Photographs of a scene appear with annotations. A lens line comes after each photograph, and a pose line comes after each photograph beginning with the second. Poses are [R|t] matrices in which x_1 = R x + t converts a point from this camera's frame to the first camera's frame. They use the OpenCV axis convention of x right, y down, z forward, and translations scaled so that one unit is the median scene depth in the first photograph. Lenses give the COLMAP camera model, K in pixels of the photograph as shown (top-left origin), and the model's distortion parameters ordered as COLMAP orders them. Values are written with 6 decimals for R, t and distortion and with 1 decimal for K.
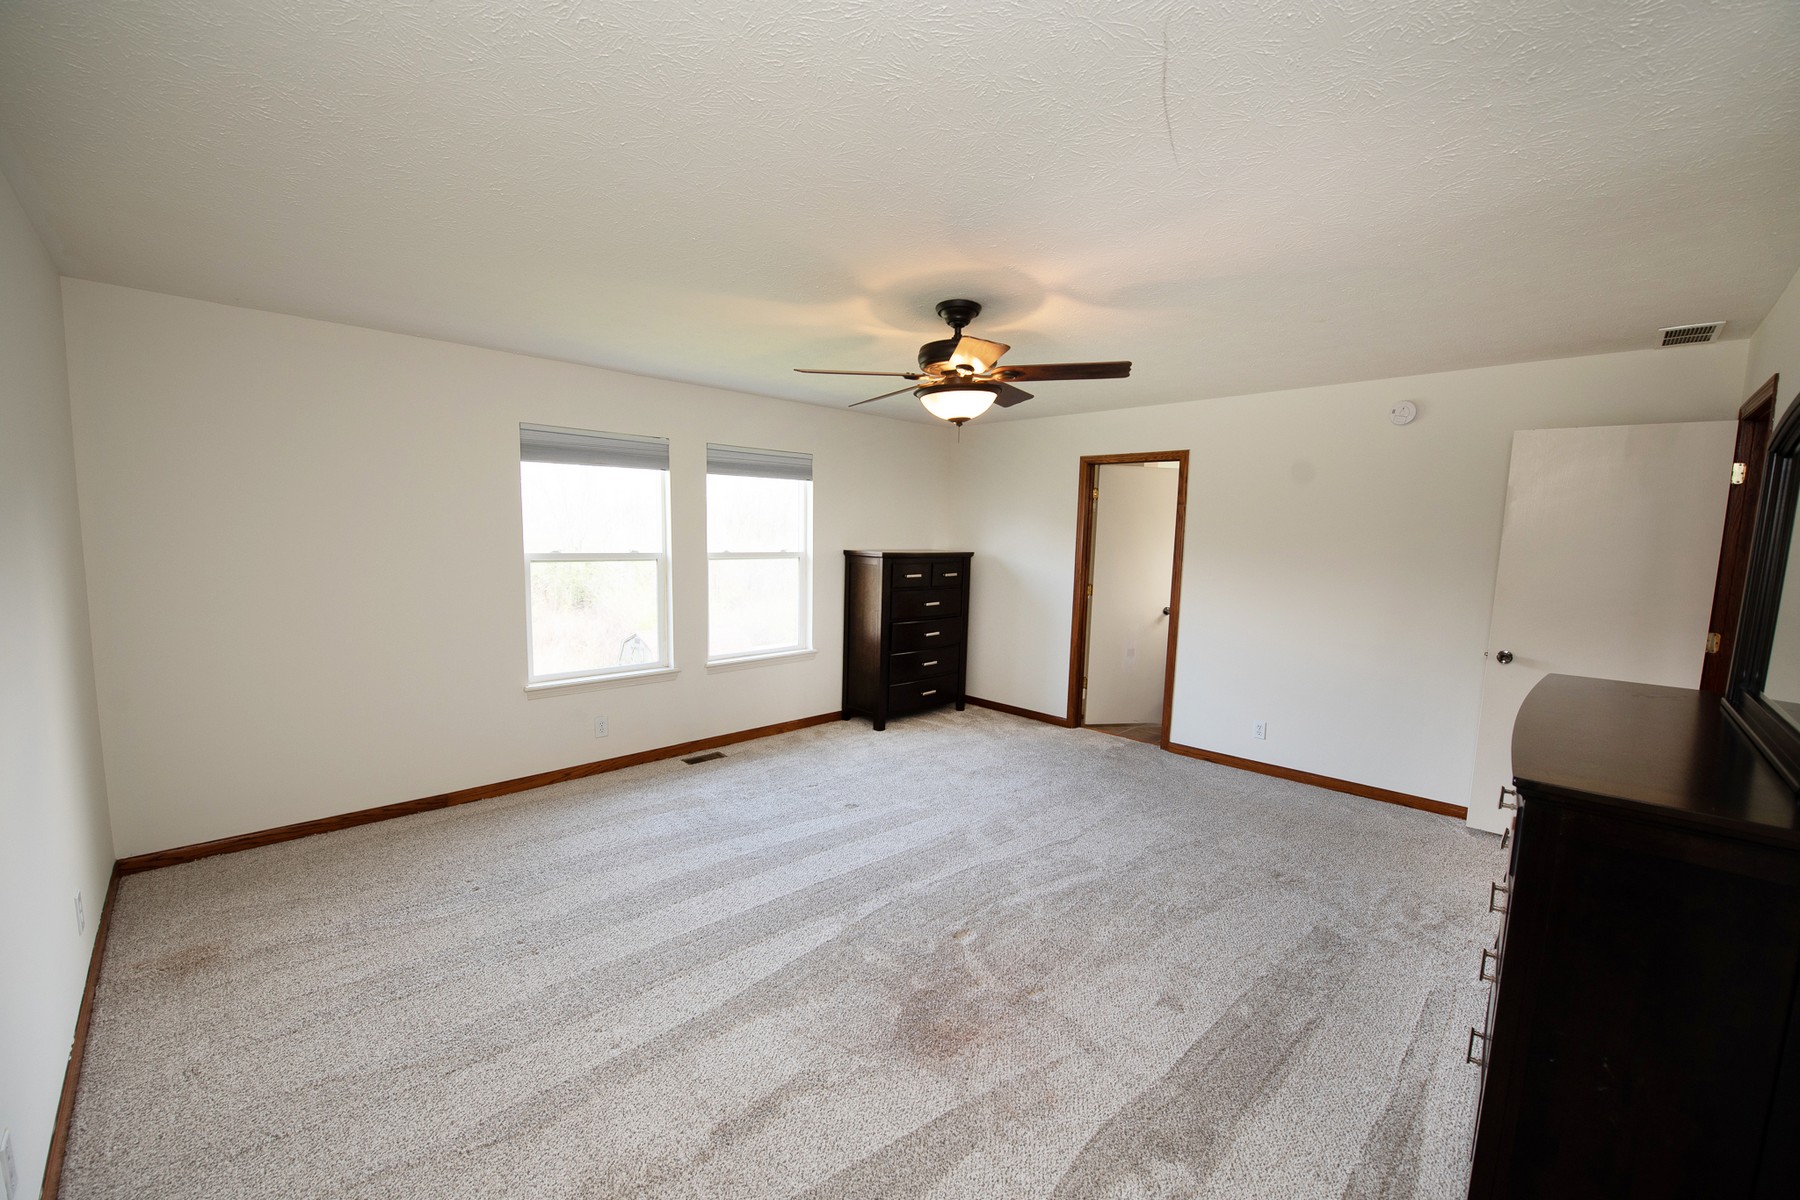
lens RADIAL K [[716.2, 0, 906.4], [0, 716.2, 613.9], [0, 0, 1]] dist [-0.015433, -0.002527]
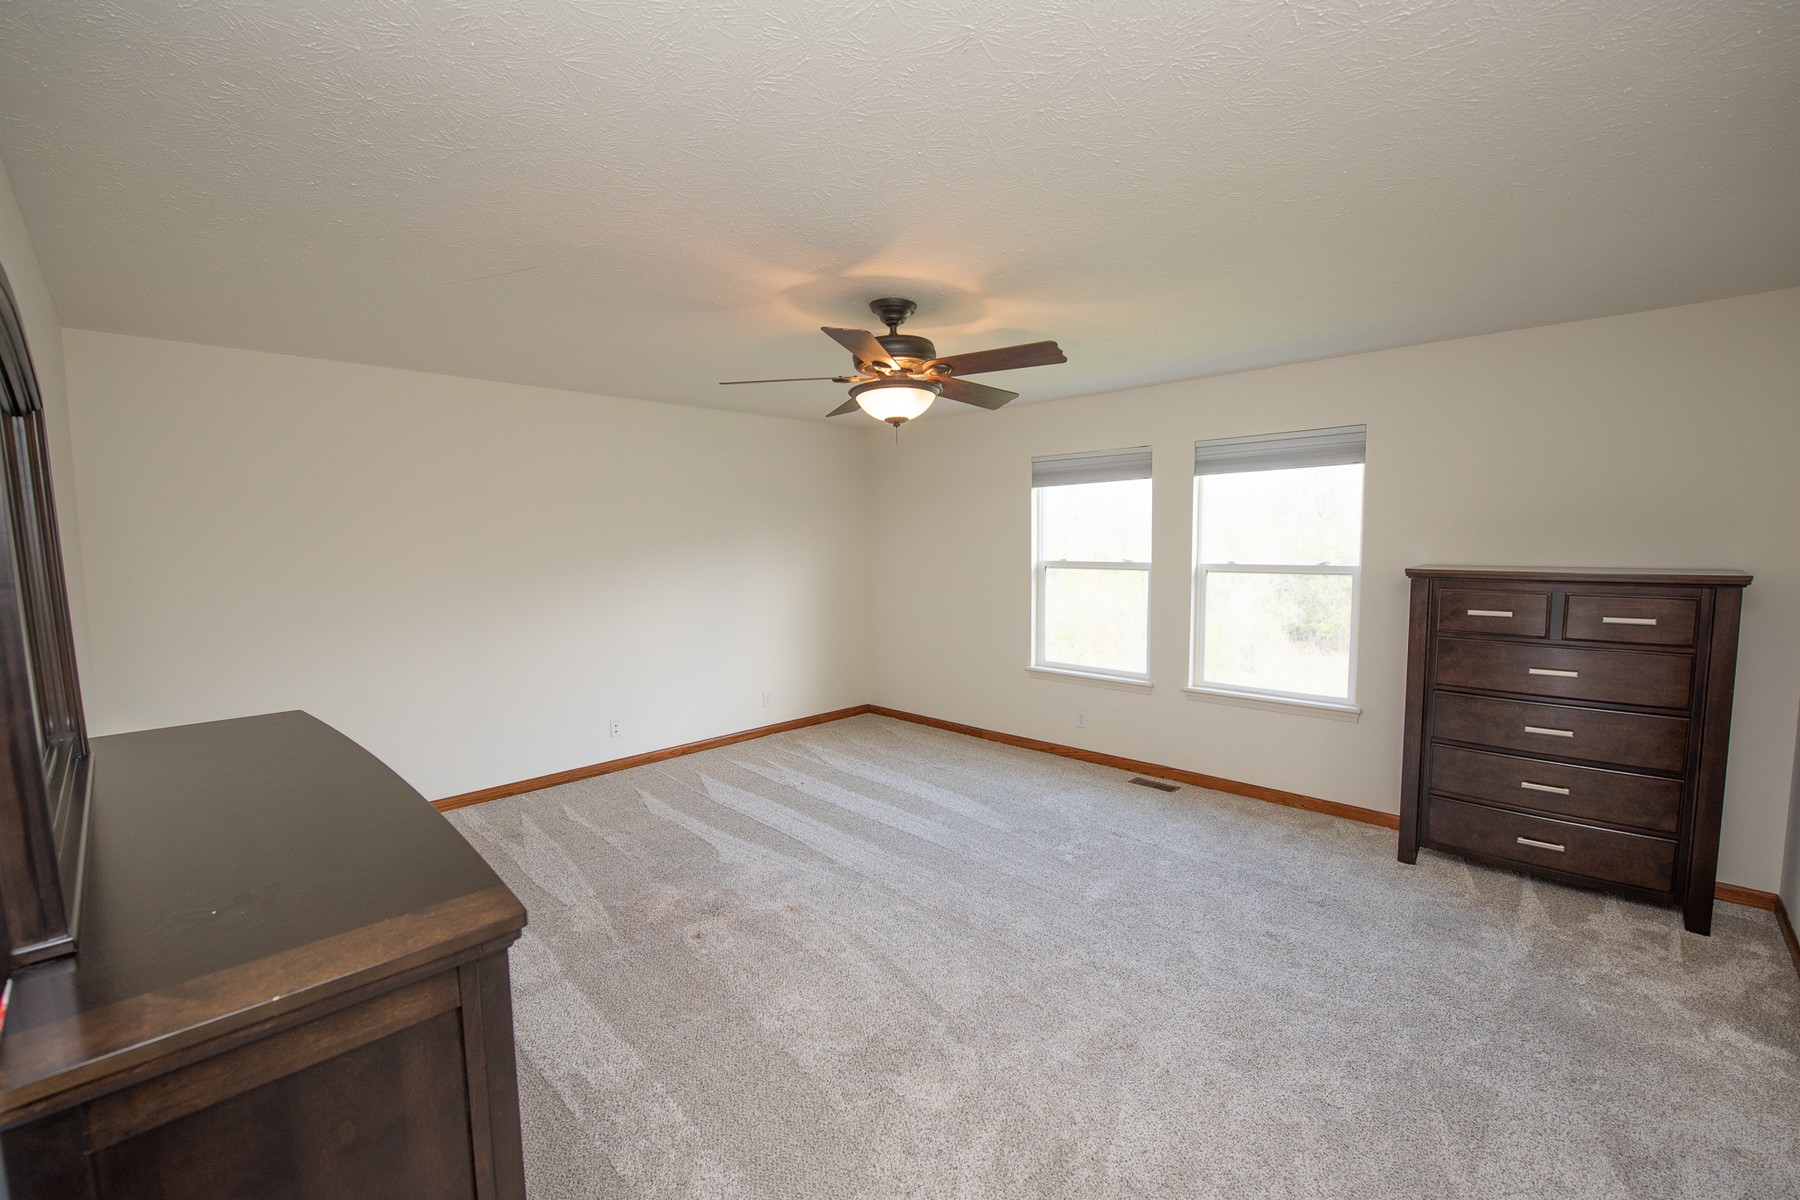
lens RADIAL K [[751.8, 0, 908.2], [0, 751.8, 610.9], [0, 0, 1]] dist [-0.018840, -0.000254]
pose [[0.020176, 0.074533, -0.997014, 0.669962], [-0.102973, 0.992069, 0.072080, -0.059187], [0.994480, 0.101211, 0.027690, 0.642183]]
